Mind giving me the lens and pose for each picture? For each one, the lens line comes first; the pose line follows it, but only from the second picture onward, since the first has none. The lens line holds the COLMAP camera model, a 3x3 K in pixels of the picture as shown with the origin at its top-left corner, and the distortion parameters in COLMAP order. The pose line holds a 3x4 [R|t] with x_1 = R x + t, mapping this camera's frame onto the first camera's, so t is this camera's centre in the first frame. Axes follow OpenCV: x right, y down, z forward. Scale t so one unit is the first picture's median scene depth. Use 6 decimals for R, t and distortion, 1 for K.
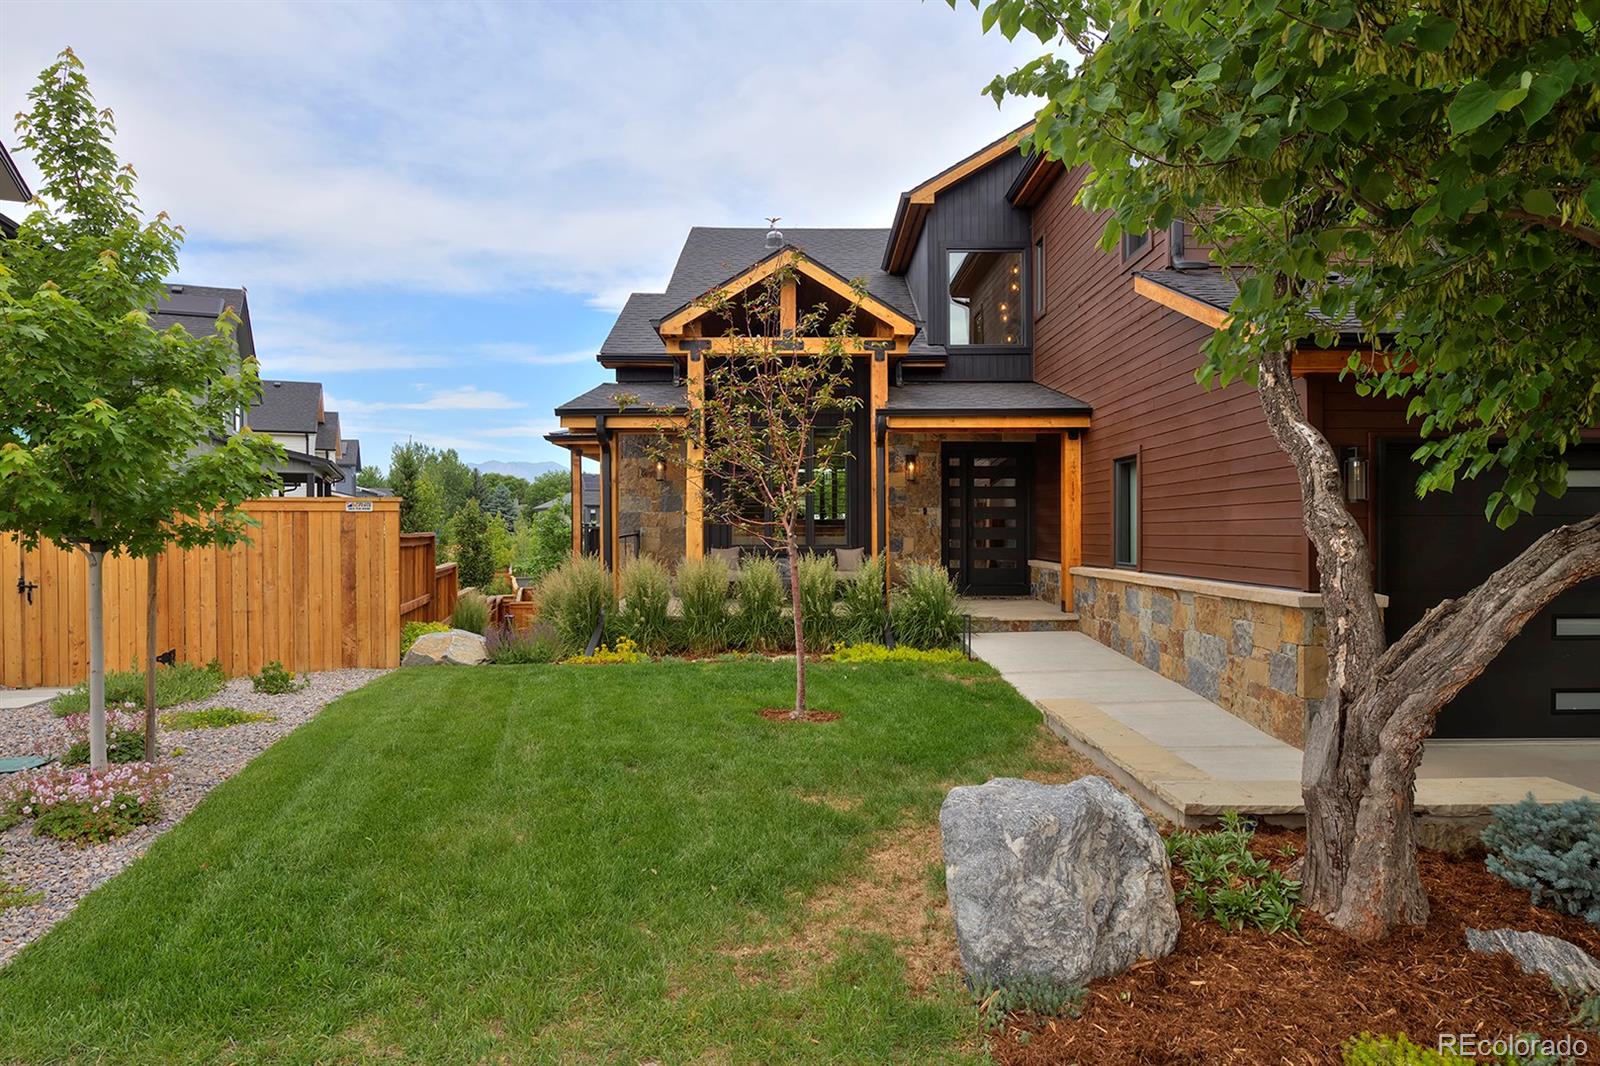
lens RADIAL K [[940.3, 0, 823.5], [0, 940.3, 534.6], [0, 0, 1]] dist [-0.004581, -0.001157]
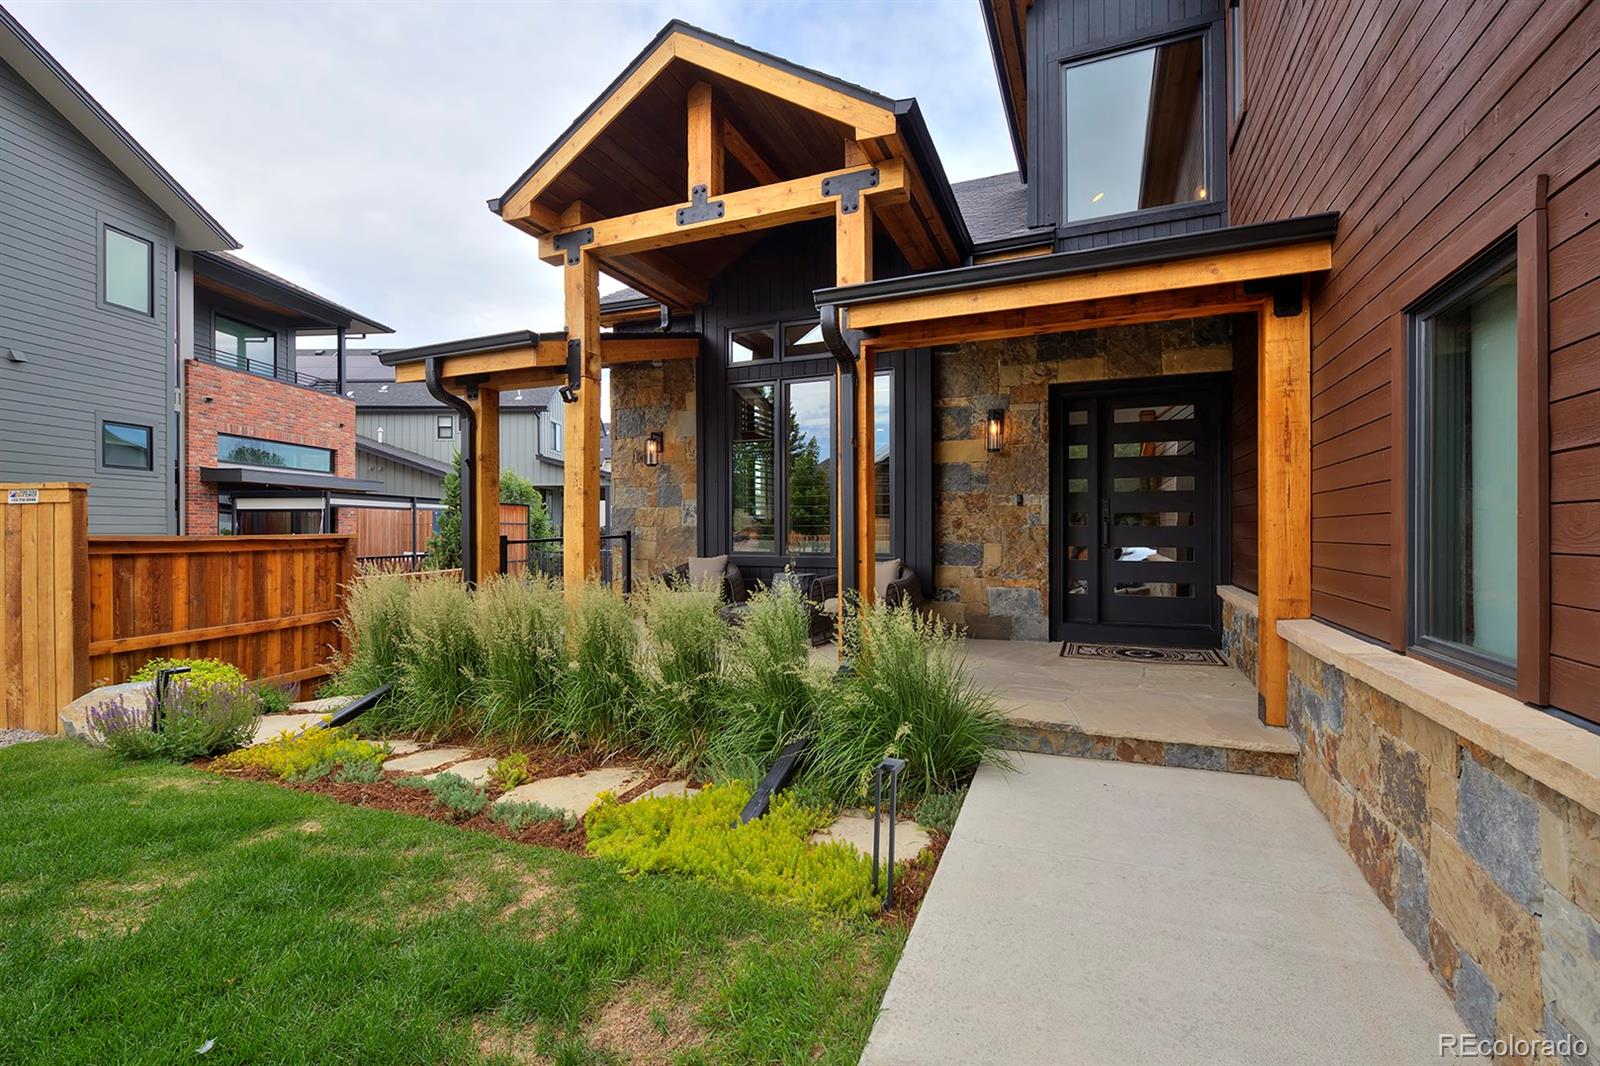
lens RADIAL K [[705.9, 0, 800.0], [0, 705.9, 533.0], [0, 0, 1]] dist [-0.001009, -0.000468]
pose [[0.912370, 0.001943, -0.409362, 0.197566], [-0.003081, 0.999993, -0.002119, -0.002747], [0.409355, 0.003194, 0.912369, 0.628768]]
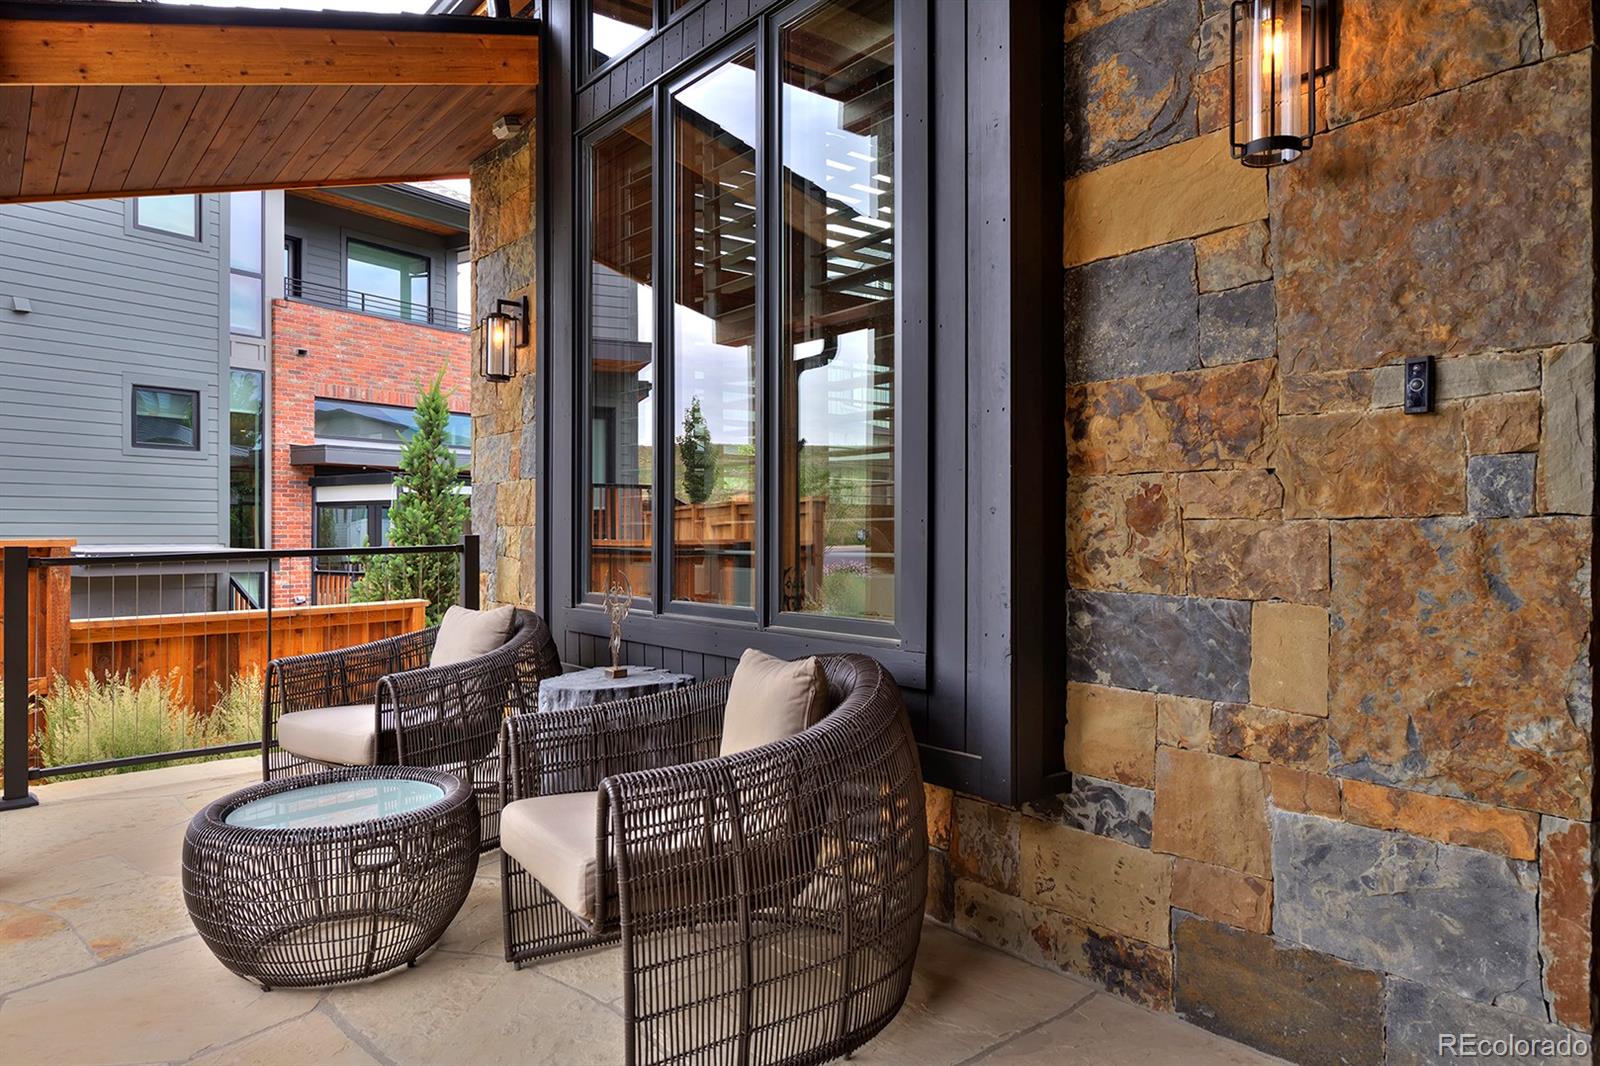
lens RADIAL K [[1051.0, 0, 800.0], [0, 1051.0, 533.0], [0, 0, 1]] dist [-0.004213, -0.001221]
pose [[0.603078, 0.002454, -0.797679, 0.198385], [-0.005740, 0.999983, -0.001264, -0.007077], [0.797662, 0.005341, 0.603082, 1.028028]]
